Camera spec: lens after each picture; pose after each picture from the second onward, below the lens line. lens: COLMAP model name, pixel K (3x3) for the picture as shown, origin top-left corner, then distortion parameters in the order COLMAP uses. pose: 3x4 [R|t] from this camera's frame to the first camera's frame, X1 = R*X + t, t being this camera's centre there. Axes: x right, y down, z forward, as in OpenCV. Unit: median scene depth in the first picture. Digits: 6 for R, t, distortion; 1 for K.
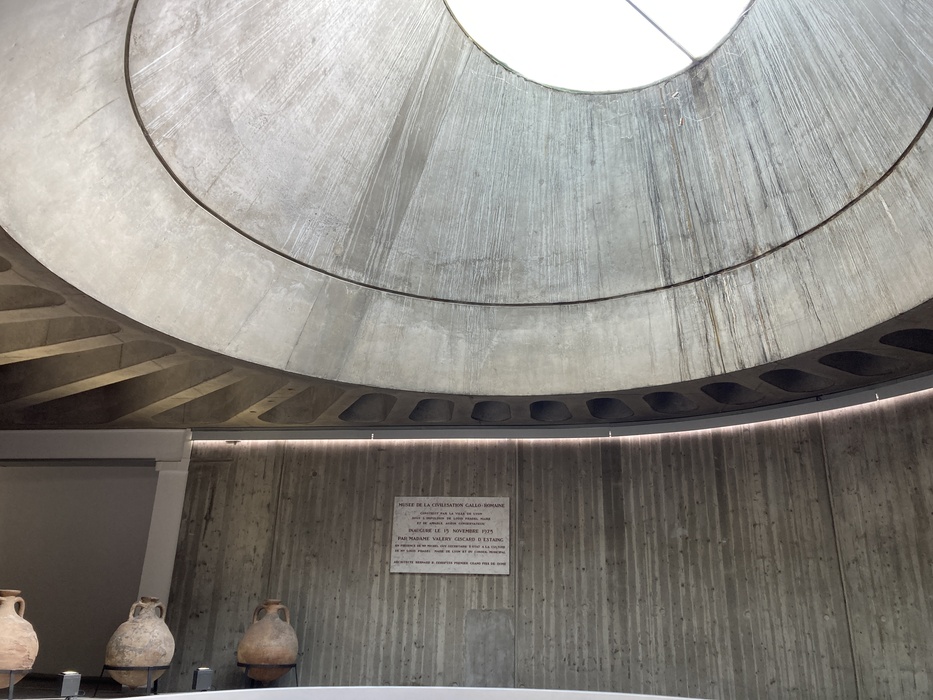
lens RADIAL K [[755.2, 0, 475.2], [0, 755.2, 343.3], [0, 0, 1]] dist [0.049413, -0.023405]
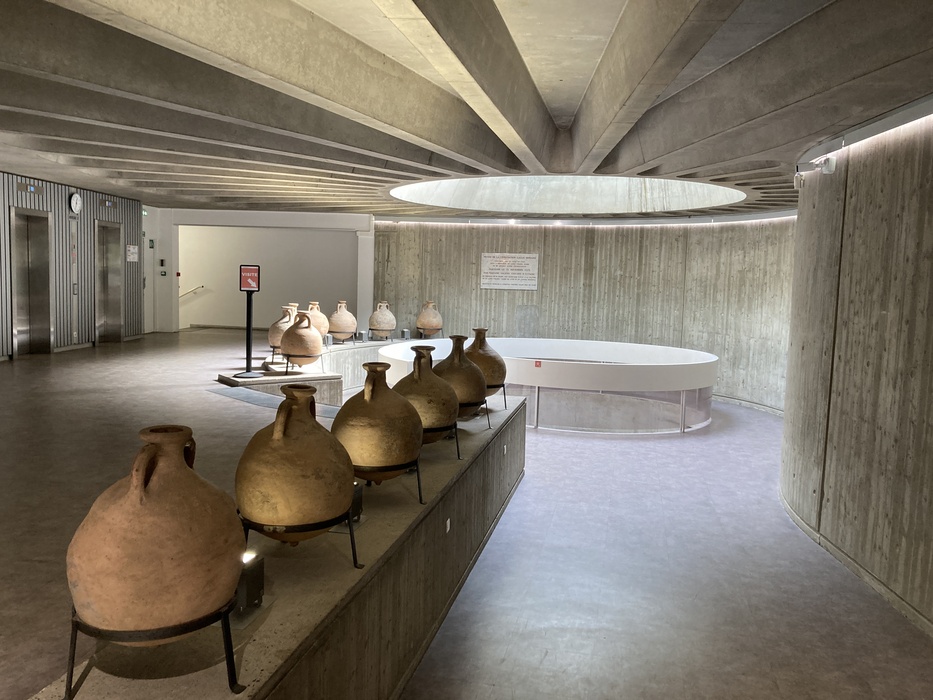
lens RADIAL K [[755.2, 0, 462.5], [0, 755.2, 347.1], [0, 0, 1]] dist [0.049413, -0.023405]
pose [[0.998765, 0.002343, 0.049622, -0.270517], [-0.023556, 0.901781, 0.431550, -0.461478], [-0.043737, -0.432186, 0.900723, -0.969859]]
